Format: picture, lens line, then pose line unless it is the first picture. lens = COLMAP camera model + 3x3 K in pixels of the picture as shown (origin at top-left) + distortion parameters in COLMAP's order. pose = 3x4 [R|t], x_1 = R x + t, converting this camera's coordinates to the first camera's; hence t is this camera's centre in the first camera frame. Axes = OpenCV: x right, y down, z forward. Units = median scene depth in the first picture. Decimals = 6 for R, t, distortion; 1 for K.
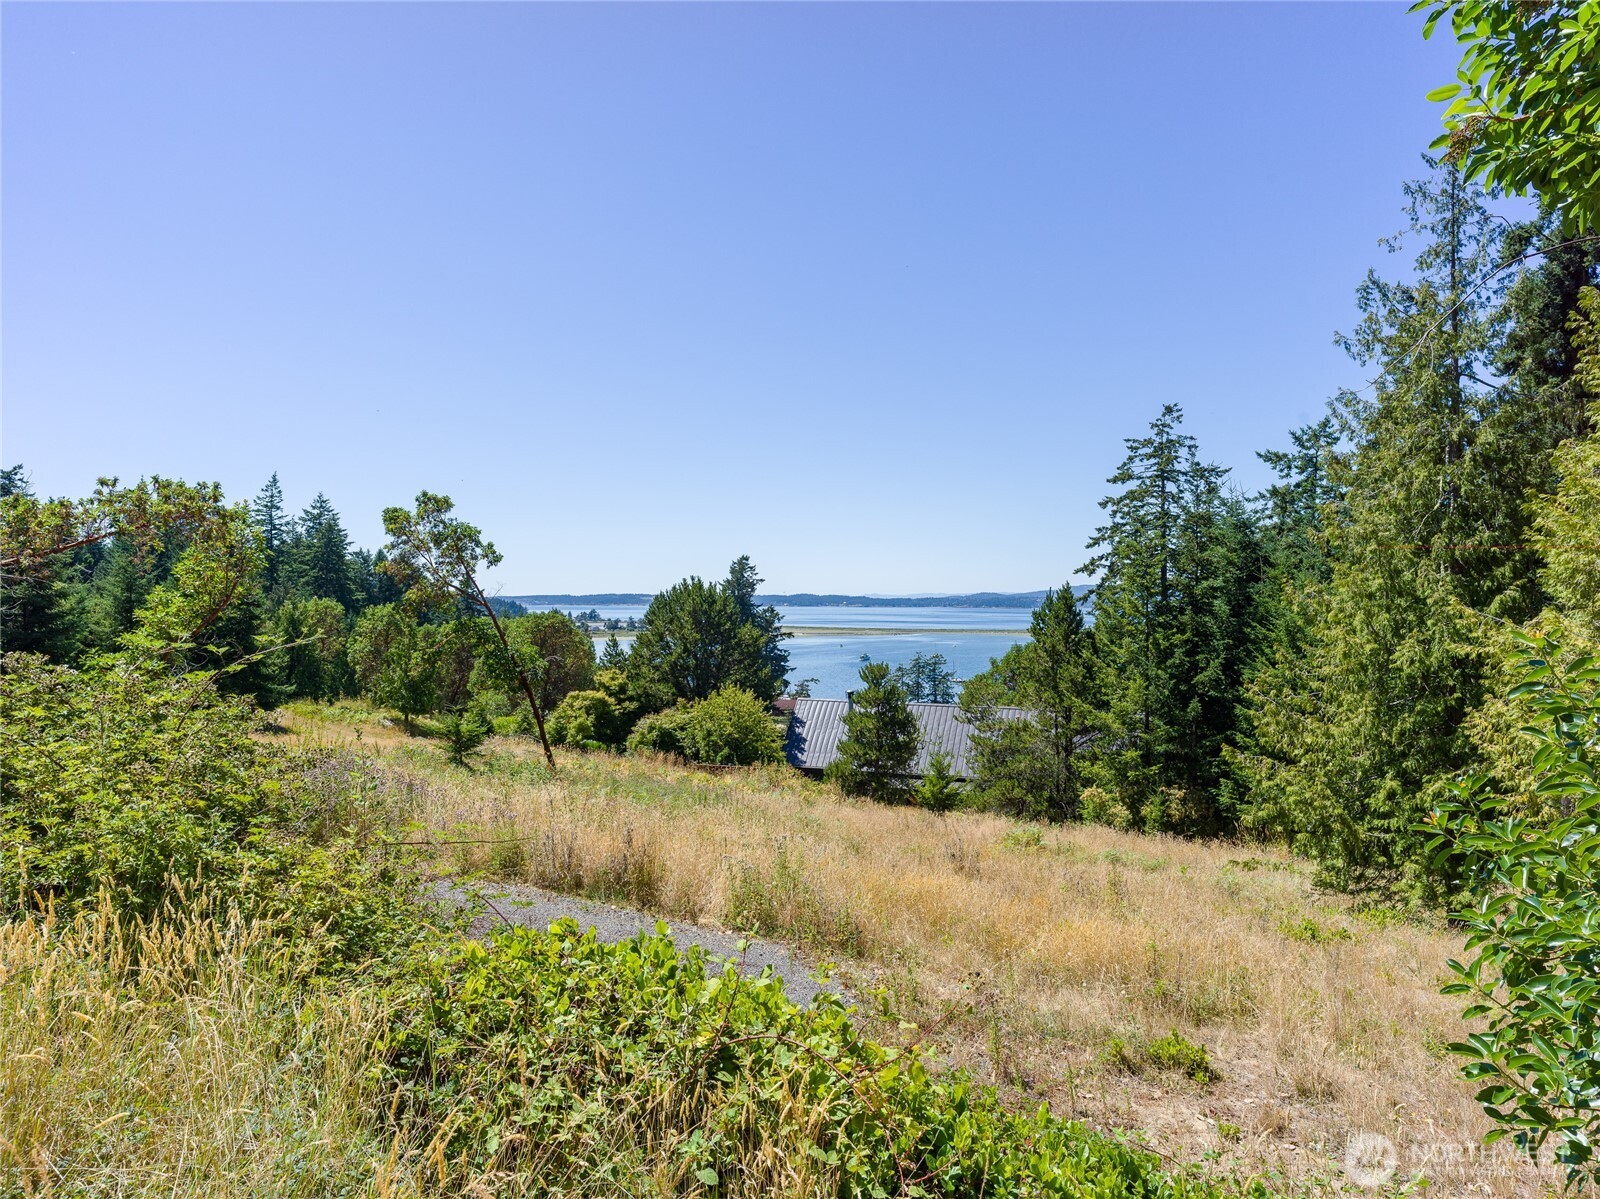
lens RADIAL K [[1037.2, 0, 795.7], [0, 1037.2, 599.1], [0, 0, 1]] dist [0.007184, -0.006551]
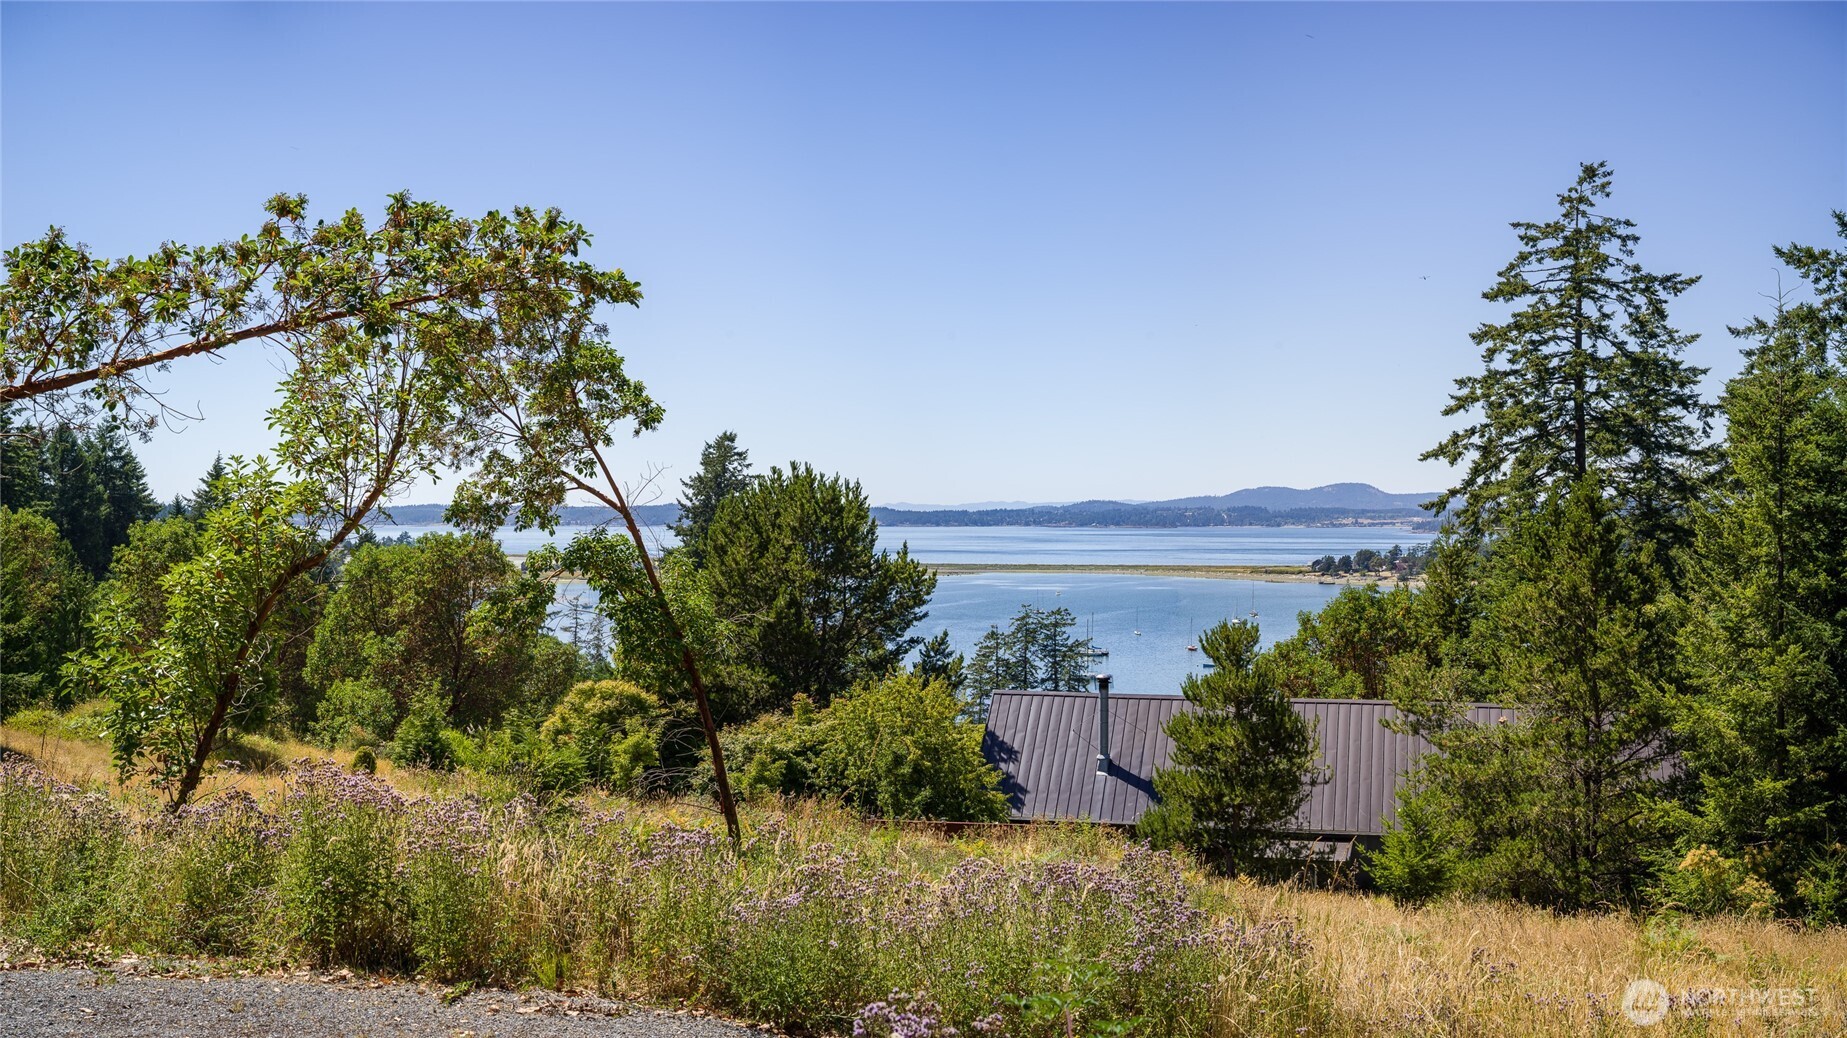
lens RADIAL K [[1836.9, 0, 924.6], [0, 1836.9, 542.4], [0, 0, 1]] dist [-0.078217, 0.000000]
pose [[0.996115, -0.003947, 0.087971, -0.110346], [0.002512, 0.999862, 0.016414, 0.003288], [-0.088024, -0.016129, 0.995988, 0.059053]]
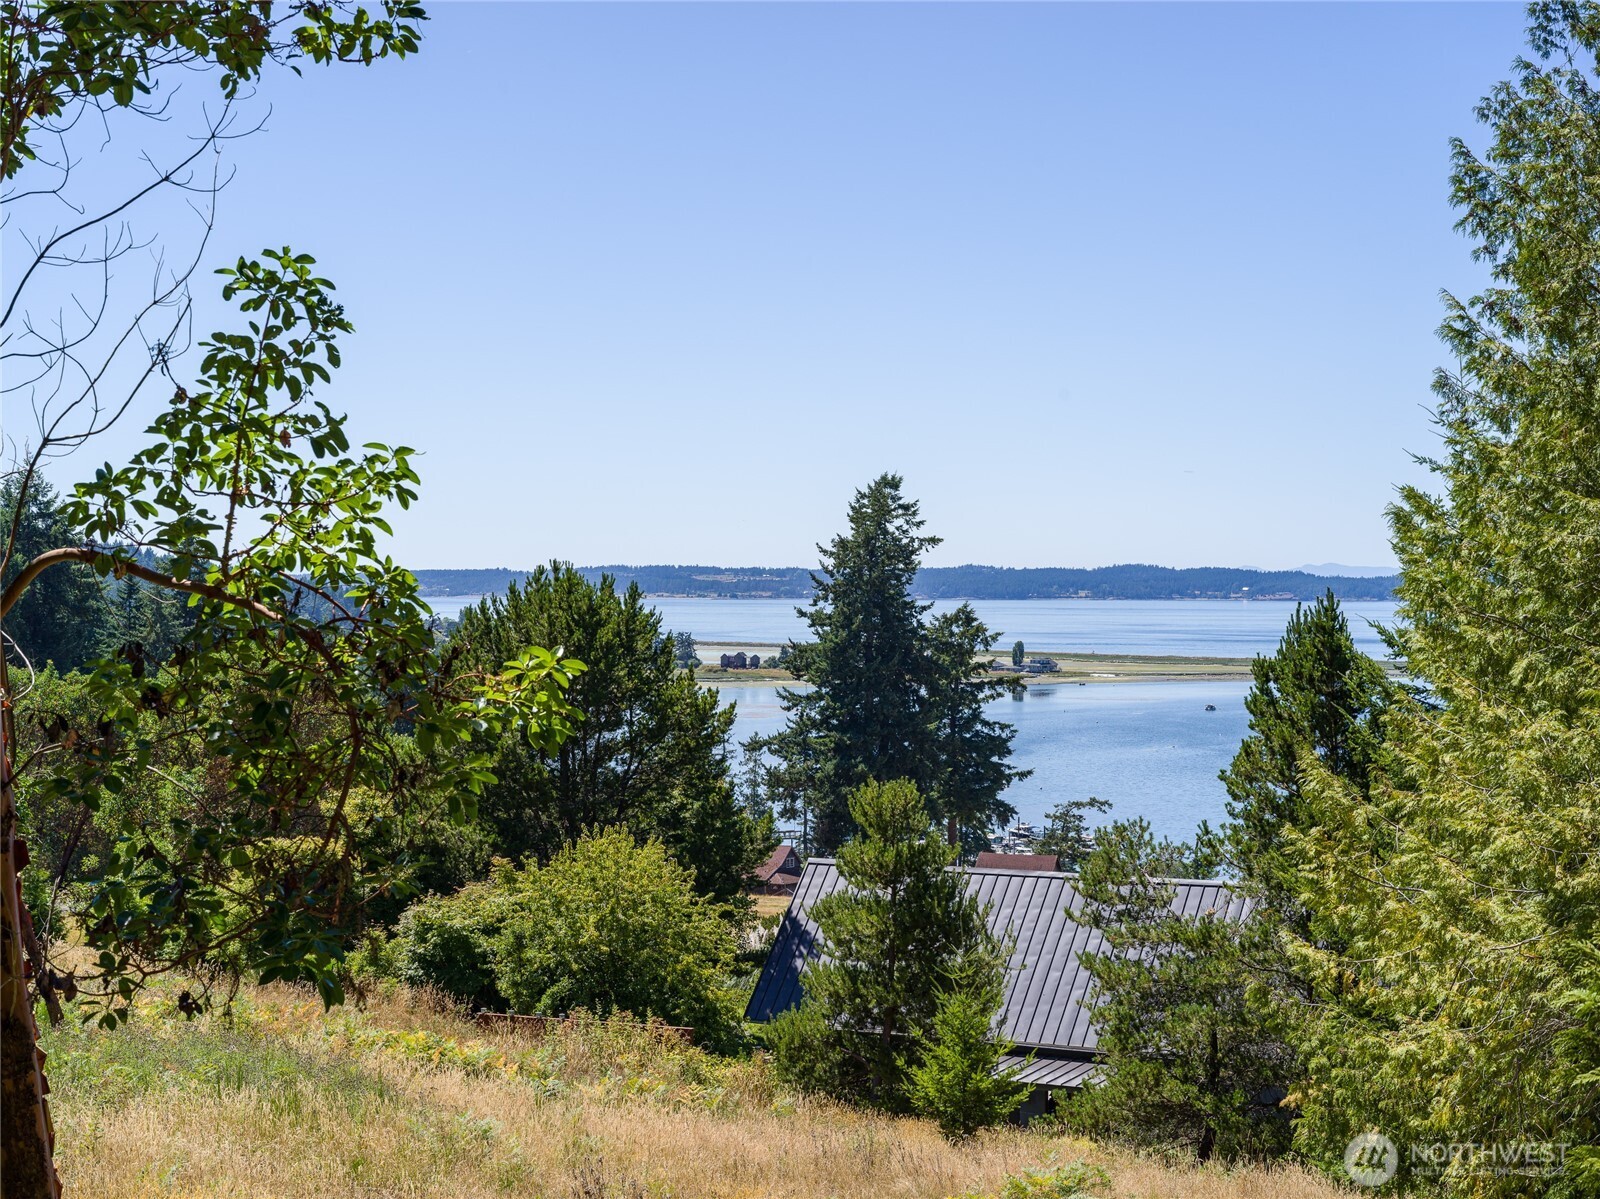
lens RADIAL K [[2811.1, 0, 767.0], [0, 2811.1, 599.8], [0, 0, 1]] dist [-0.043110, 0.000000]
pose [[0.992464, -0.001010, -0.122531, 0.115939], [0.001920, 0.999971, 0.007303, -0.014099], [0.122520, -0.007483, 0.992438, -0.095622]]
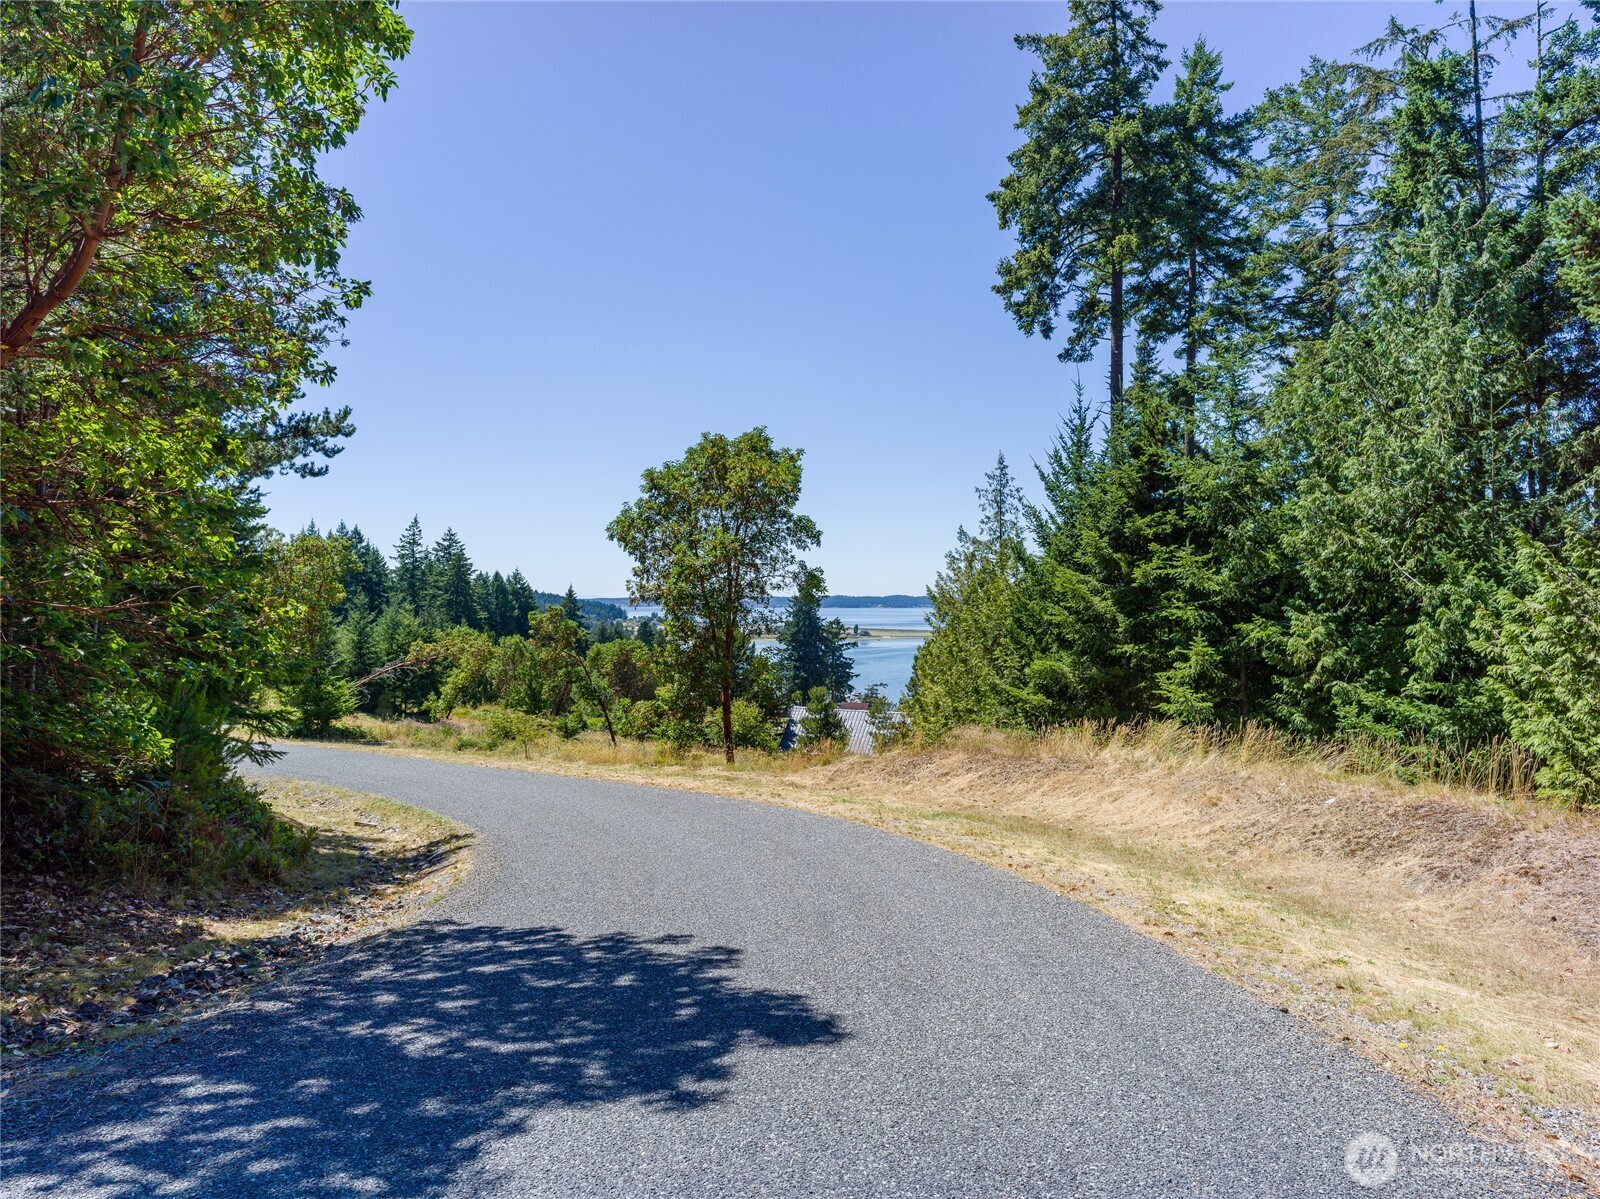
lens RADIAL K [[1037.2, 0, 796.1], [0, 1037.2, 605.7], [0, 0, 1]] dist [0.007184, -0.006551]
pose [[0.995824, -0.001726, -0.091275, 0.129874], [0.002228, 0.999983, 0.005402, -0.050055], [0.091264, -0.005583, 0.995811, -0.413704]]
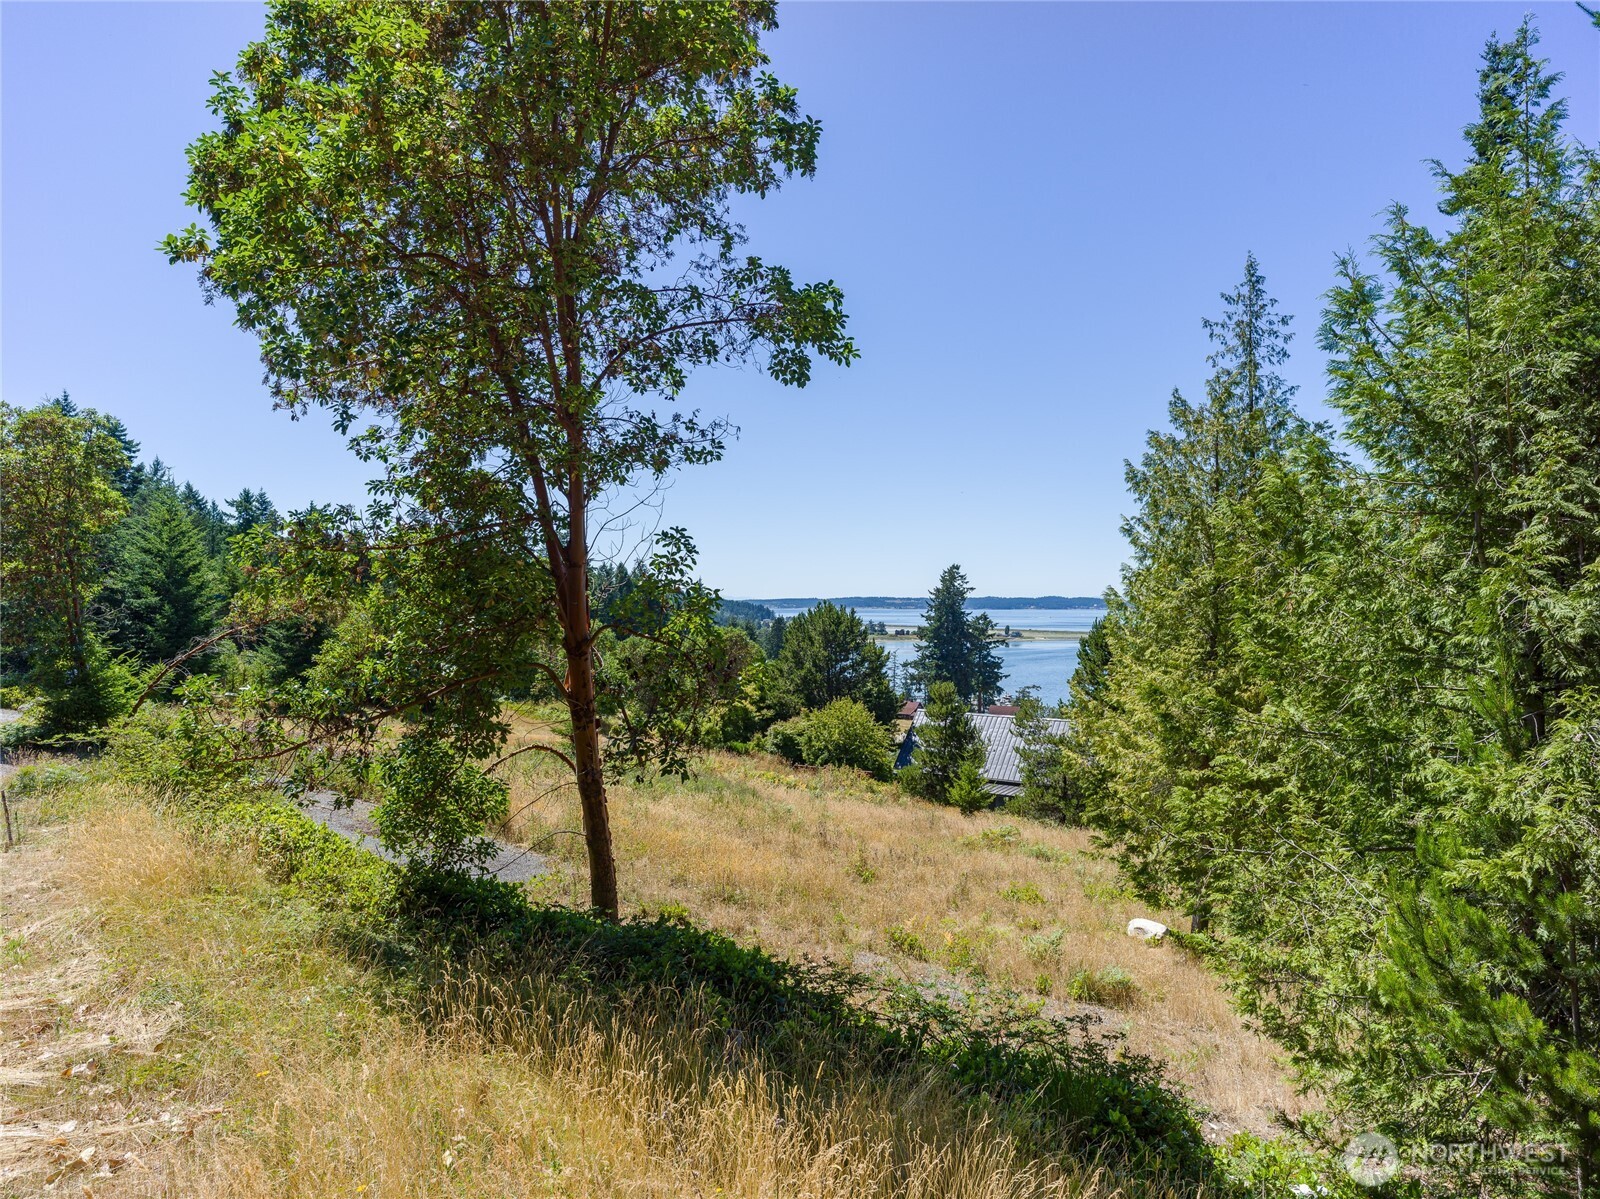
lens RADIAL K [[1037.2, 0, 801.8], [0, 1037.2, 599.8], [0, 0, 1]] dist [0.007184, -0.006551]
pose [[0.973773, -0.003028, -0.227503, 0.128171], [0.002591, 0.999994, -0.002218, -0.018937], [0.227509, 0.001571, 0.973775, -0.107224]]
